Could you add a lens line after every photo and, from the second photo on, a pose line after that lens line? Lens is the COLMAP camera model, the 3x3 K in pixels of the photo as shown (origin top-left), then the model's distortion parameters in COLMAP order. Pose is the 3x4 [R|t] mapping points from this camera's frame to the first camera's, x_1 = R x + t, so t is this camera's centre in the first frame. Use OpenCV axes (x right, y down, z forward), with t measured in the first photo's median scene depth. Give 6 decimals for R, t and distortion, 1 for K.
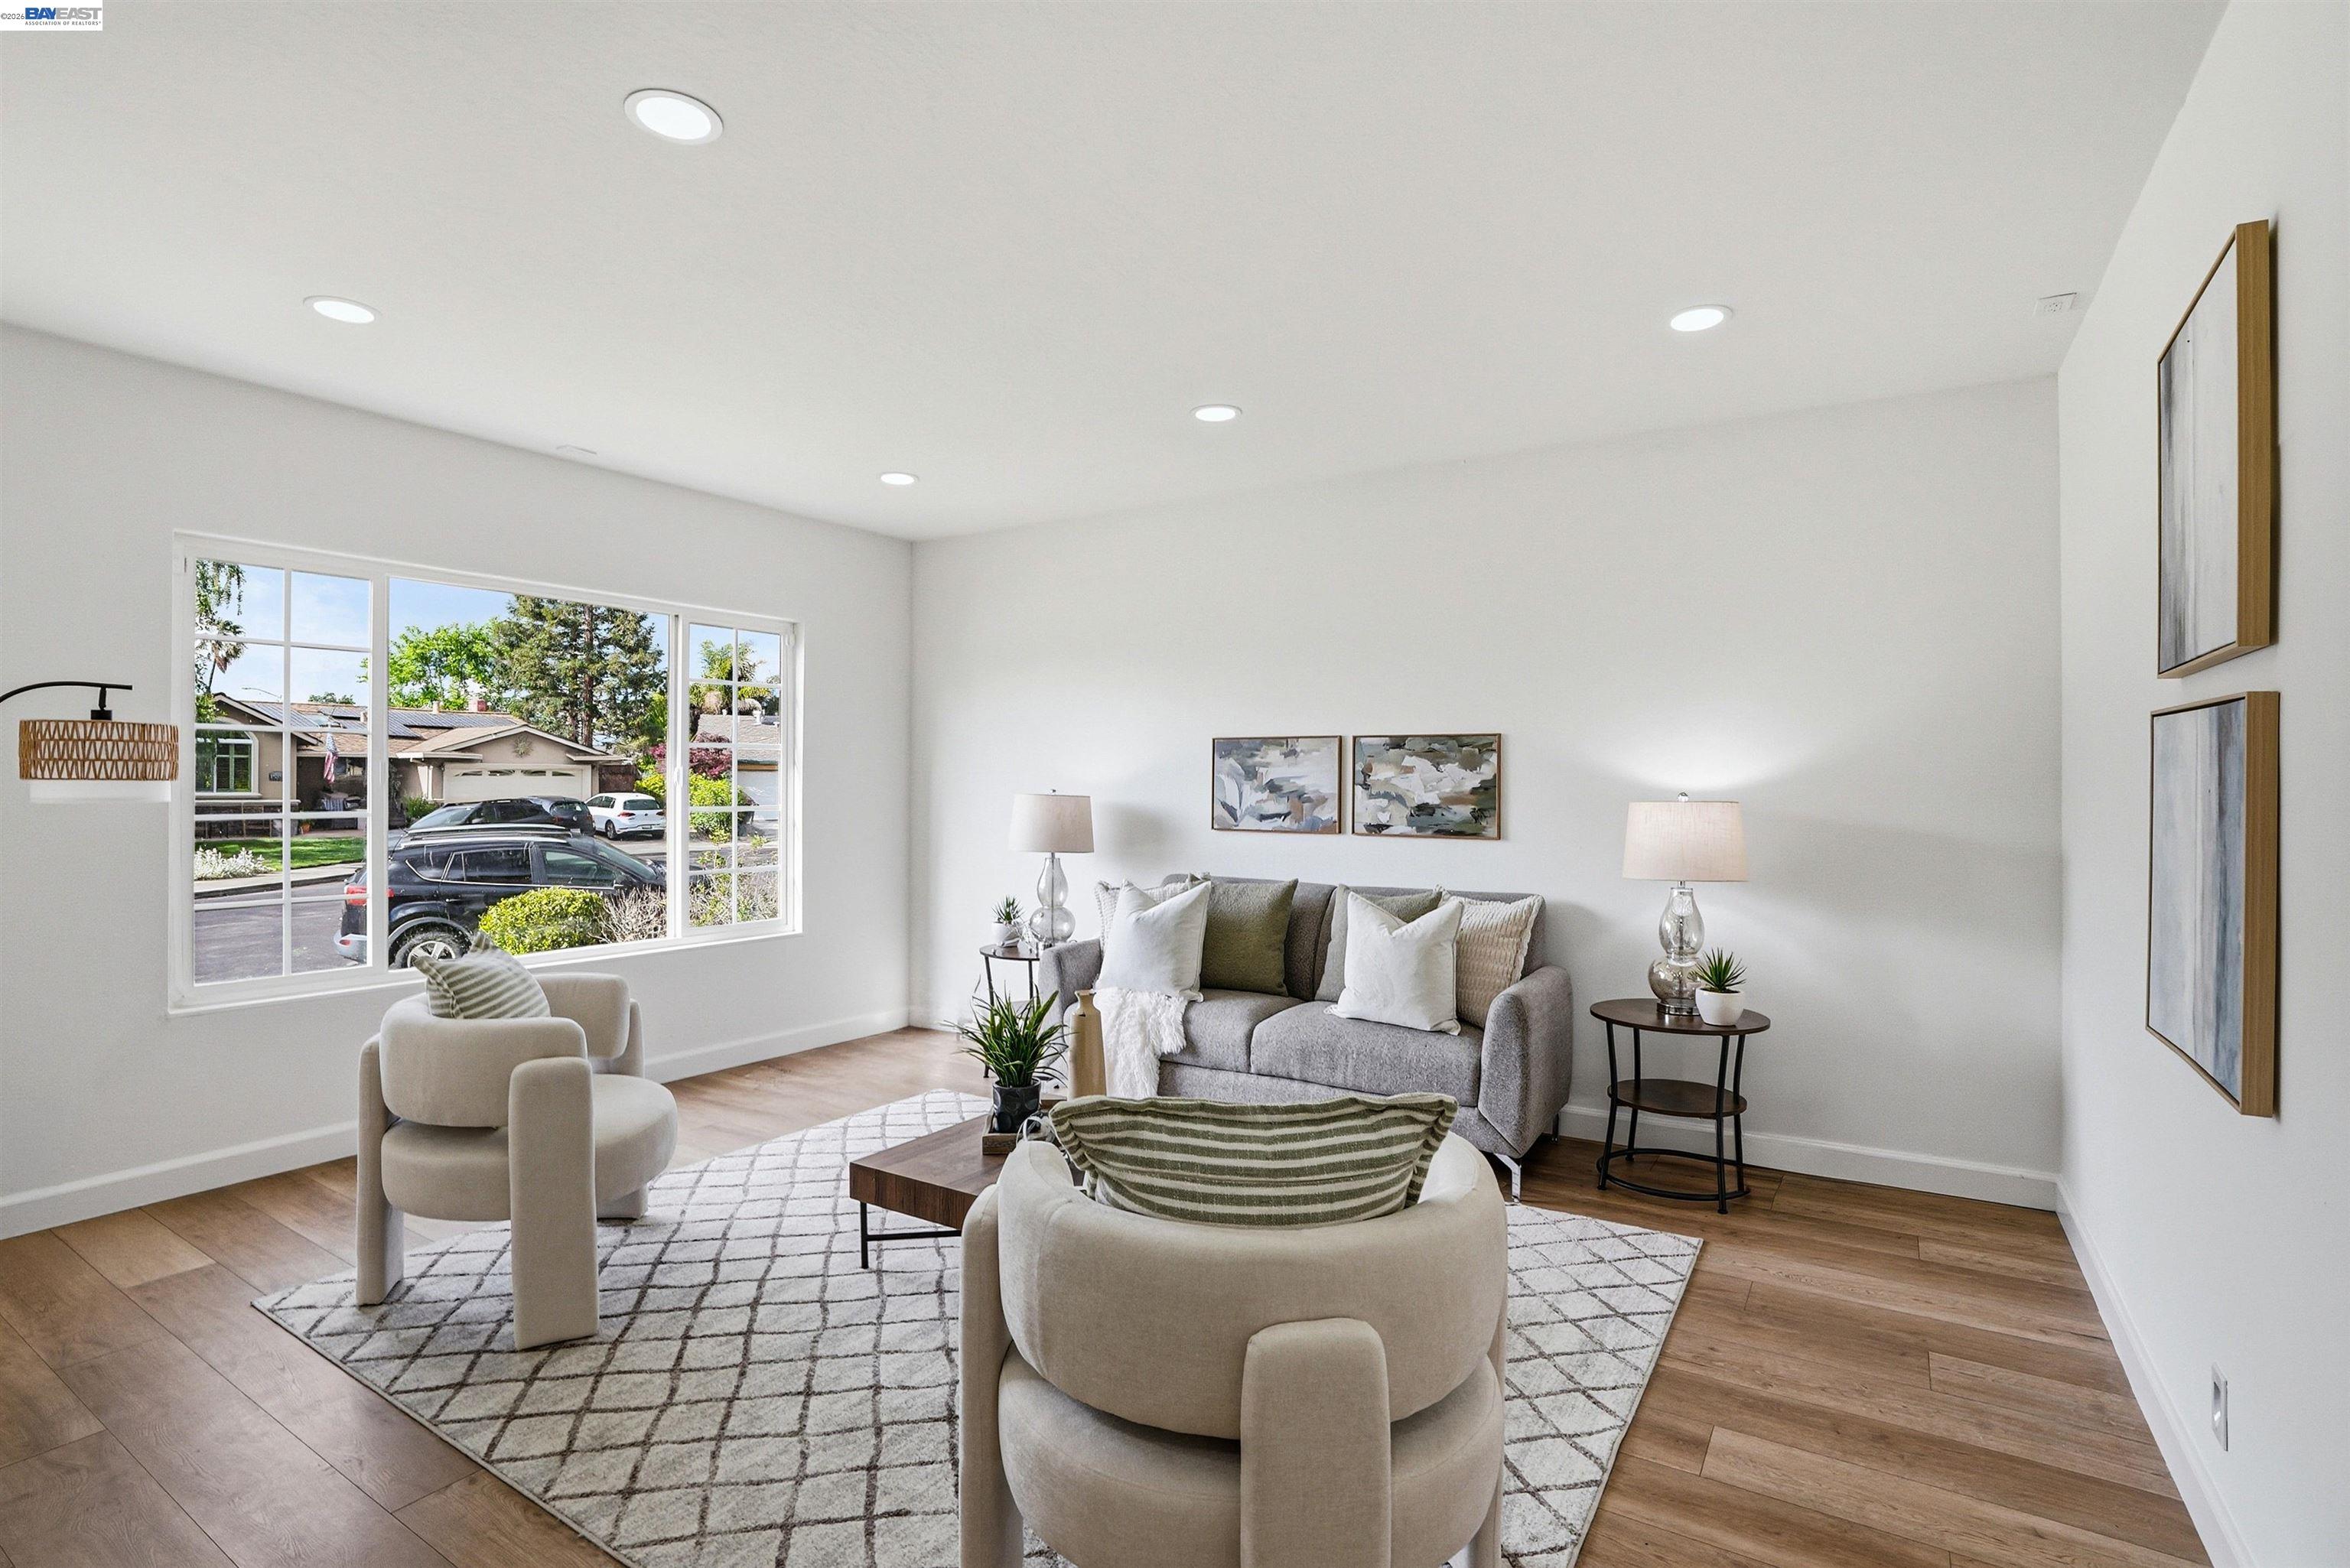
lens RADIAL K [[1106.9, 0, 1175.0], [0, 1106.9, 784.0], [0, 0, 1]] dist [-0.063754, 0.018131]
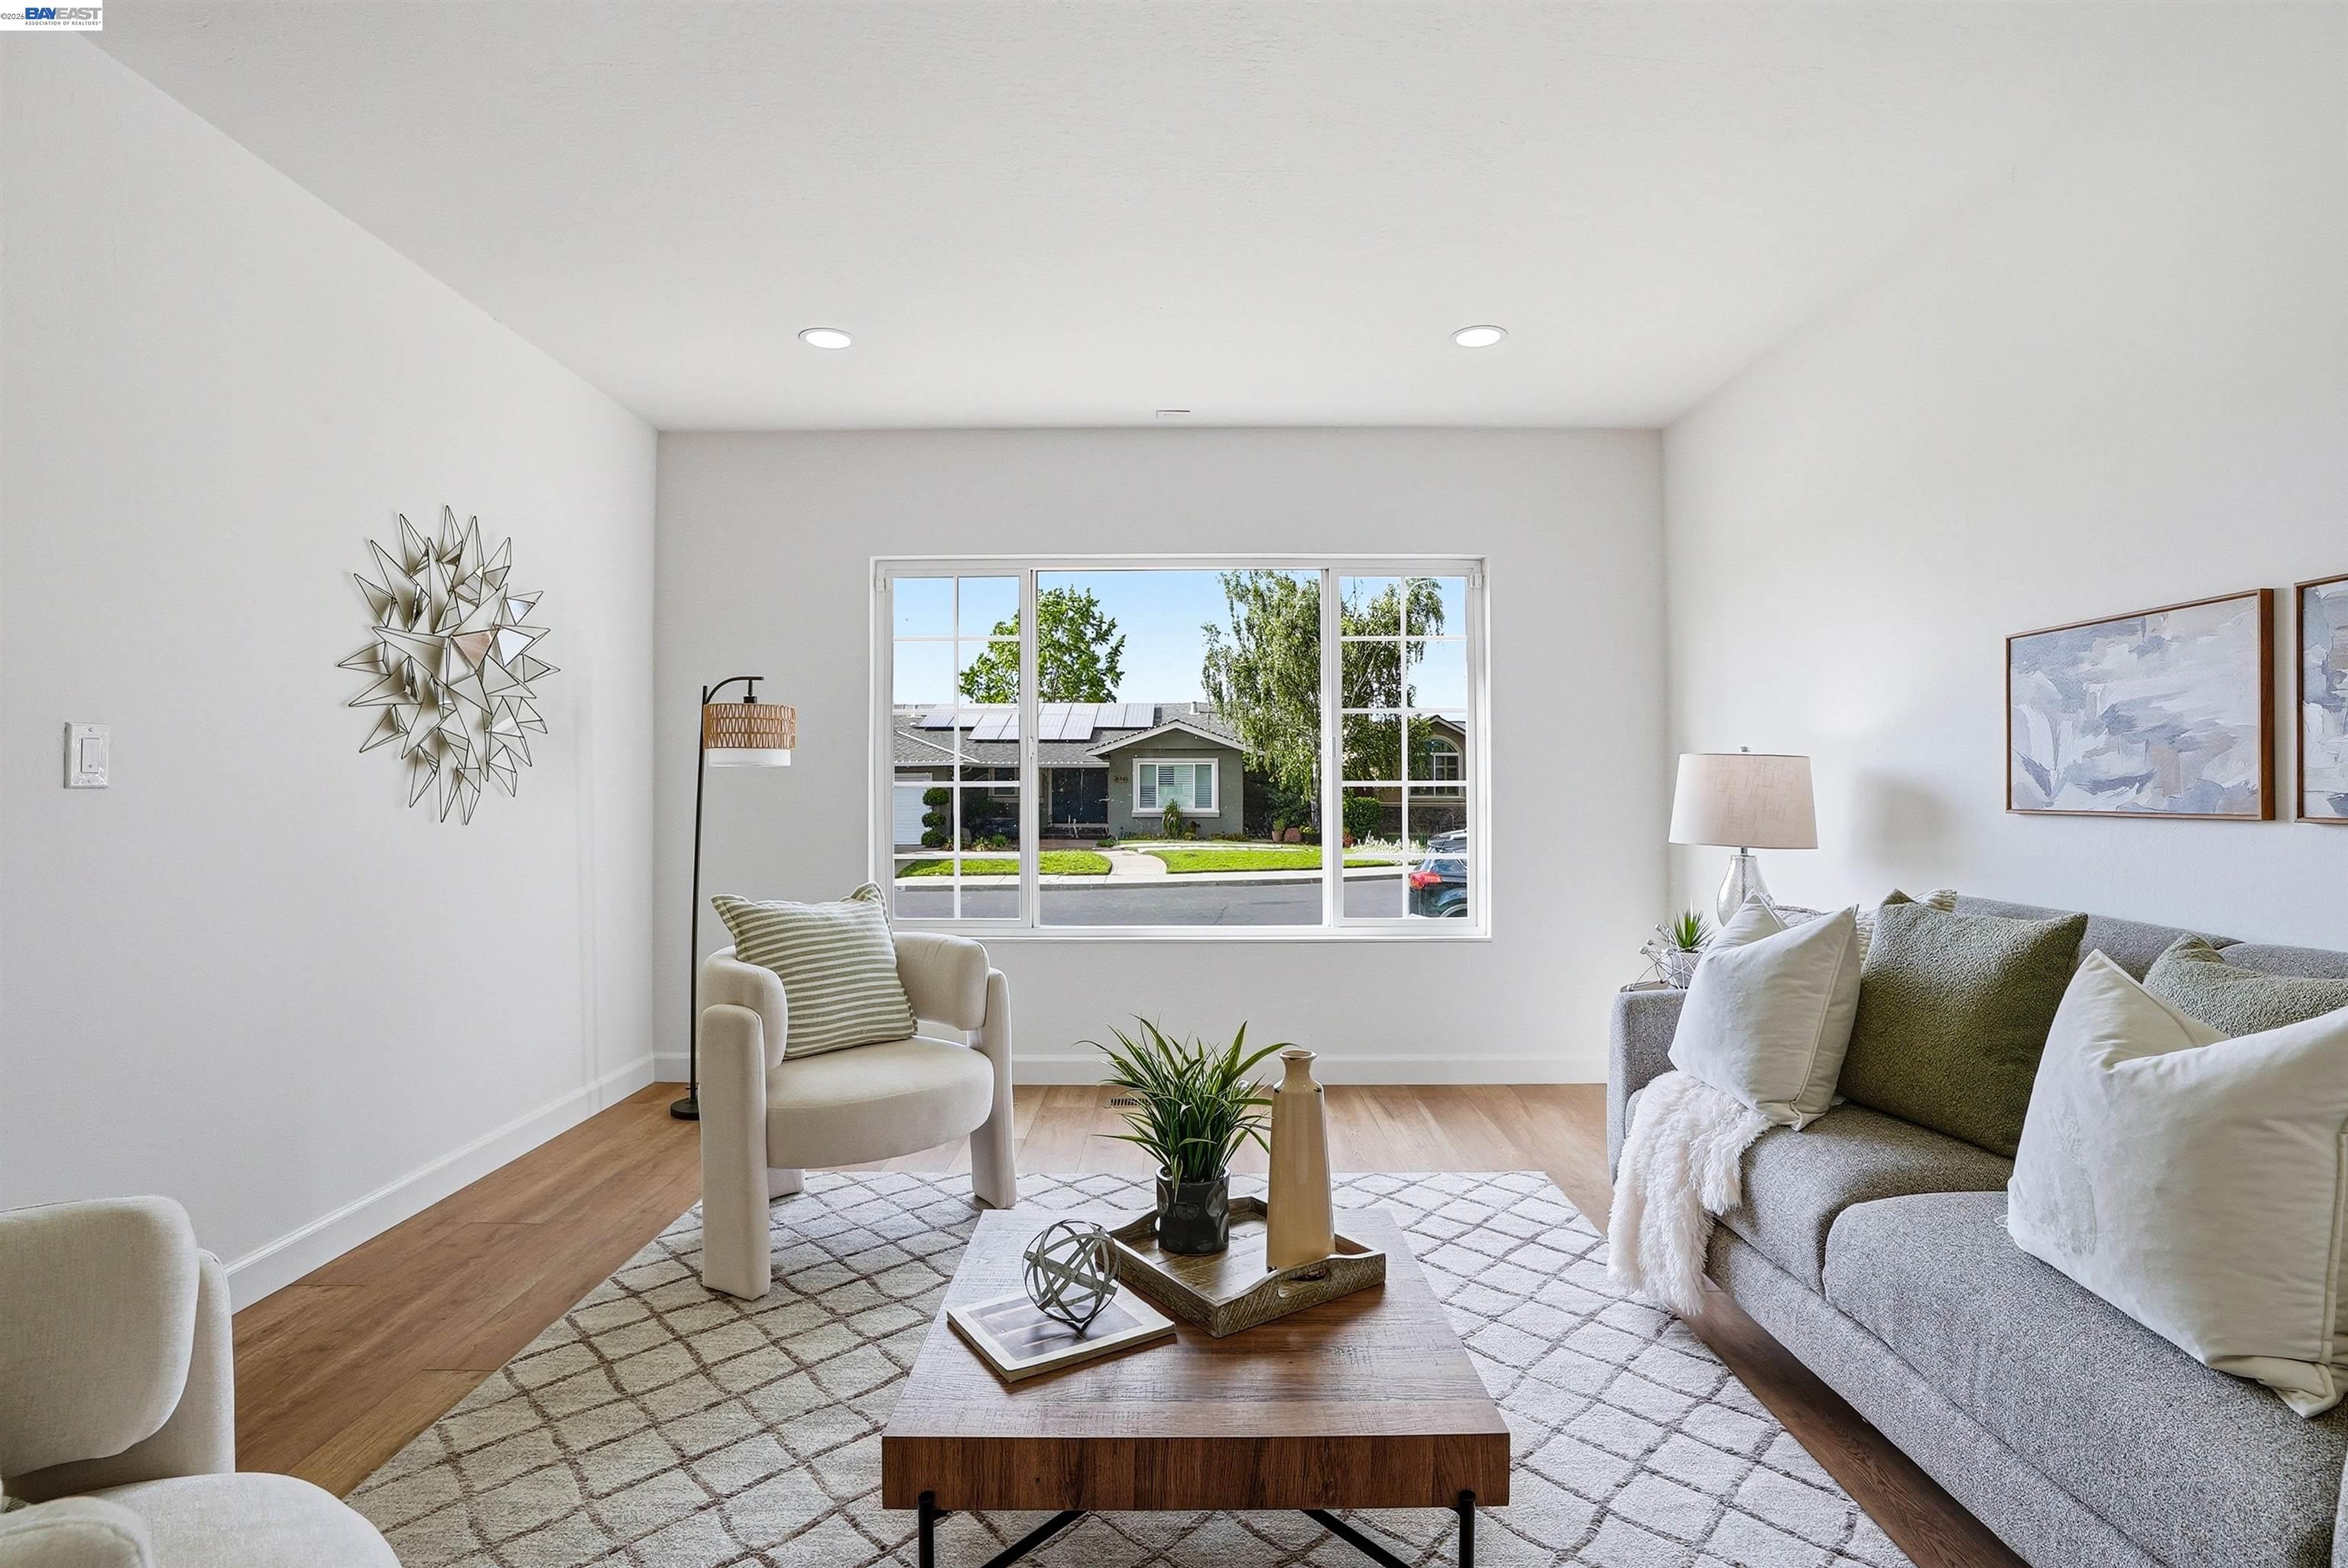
lens RADIAL K [[1105.8, 0, 1174.0], [0, 1105.8, 784.0], [0, 0, 1]] dist [-0.063754, 0.018131]
pose [[0.544671, -0.009821, -0.838592, 0.263125], [0.003997, 0.999950, -0.009115, 0.033594], [0.838640, 0.001613, 0.544683, 0.431486]]
